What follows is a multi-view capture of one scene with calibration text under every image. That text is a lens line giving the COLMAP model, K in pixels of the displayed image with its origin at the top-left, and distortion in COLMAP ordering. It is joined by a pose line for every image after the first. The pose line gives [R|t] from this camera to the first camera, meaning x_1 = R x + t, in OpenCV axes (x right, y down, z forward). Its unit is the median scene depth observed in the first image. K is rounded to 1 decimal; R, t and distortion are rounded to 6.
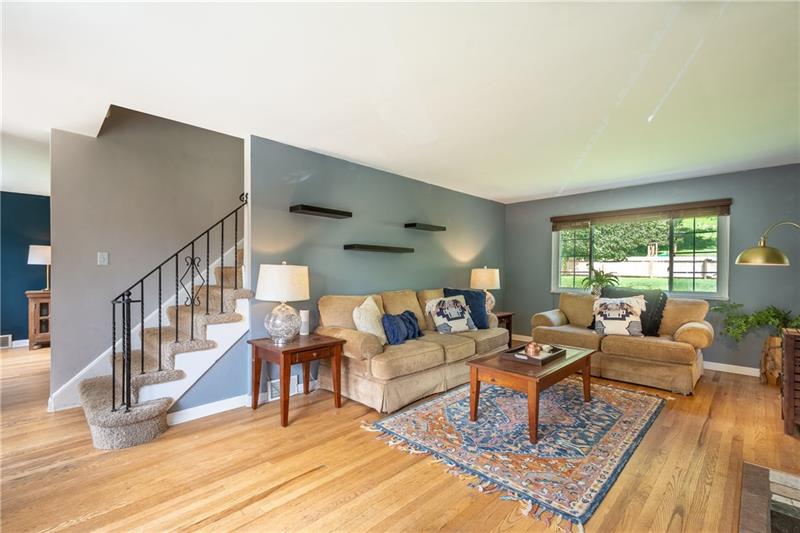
lens RADIAL K [[356.2, 0, 406.7], [0, 356.2, 268.7], [0, 0, 1]] dist [0.000806, 0.000437]
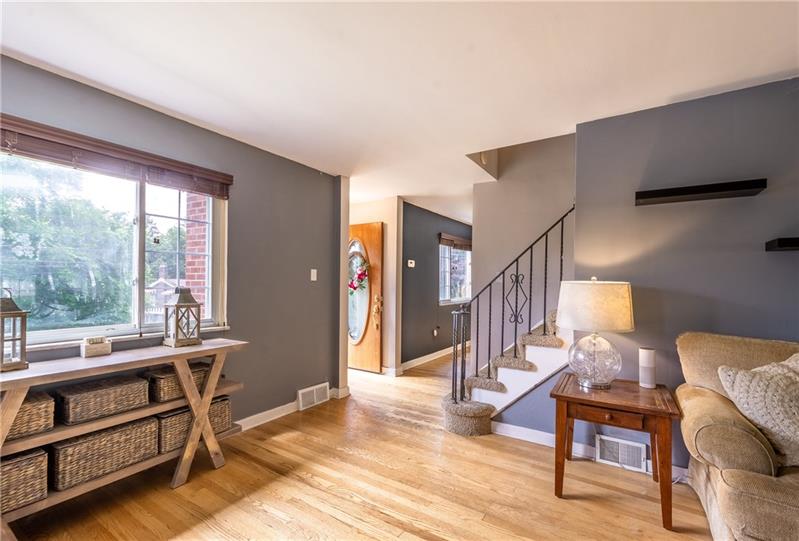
lens RADIAL K [[354.2, 0, 402.7], [0, 354.2, 274.5], [0, 0, 1]] dist [0.002539, 0.000101]
pose [[0.197782, -0.023850, -0.979956, 0.325284], [-0.003046, 0.999684, -0.024945, -0.006215], [0.980241, 0.007918, 0.197647, 0.503974]]
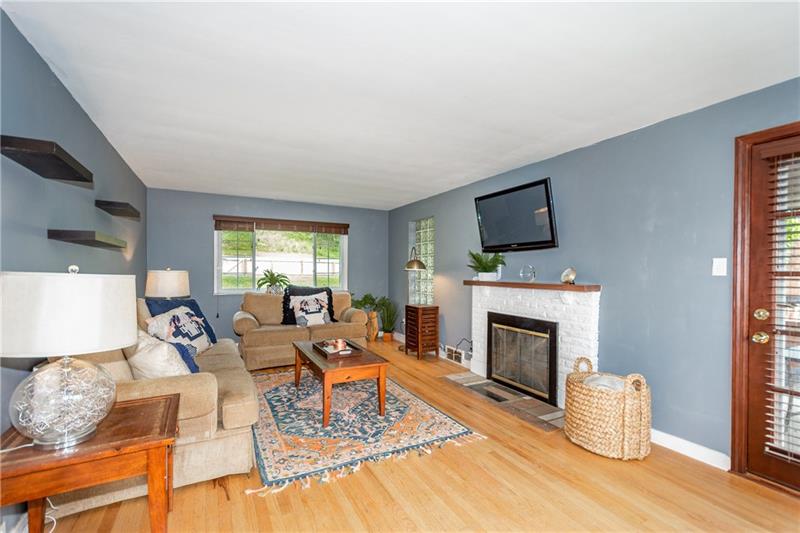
lens RADIAL K [[356.2, 0, 407.1], [0, 356.2, 270.5], [0, 0, 1]] dist [0.000806, 0.000437]
pose [[0.296185, -0.005580, 0.955114, -0.709349], [-0.009710, 0.999914, 0.008853, -0.024131], [-0.955081, -0.011896, 0.296106, 0.493538]]
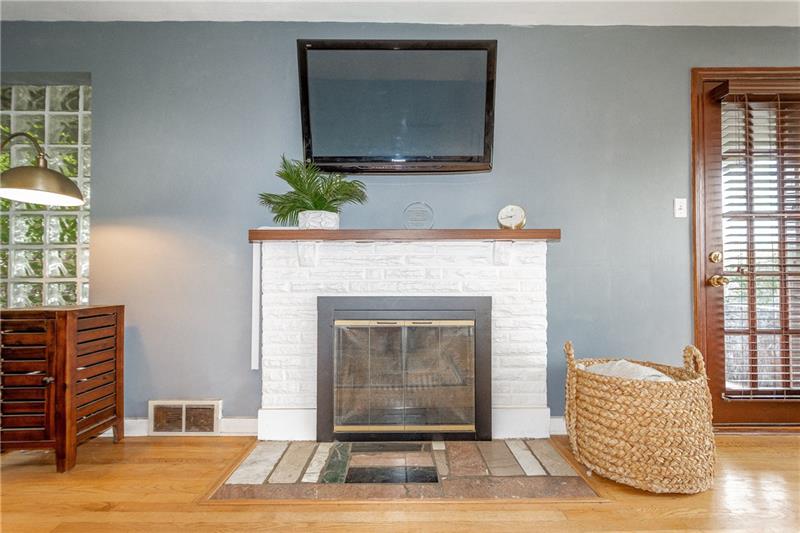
lens RADIAL K [[356.2, 0, 403.0], [0, 356.2, 270.1], [0, 0, 1]] dist [0.000806, 0.000437]
pose [[-0.707584, 0.008328, 0.706580, 0.196294], [-0.004183, 0.999864, -0.015973, 0.114554], [-0.706617, -0.014258, -0.707453, 0.985359]]
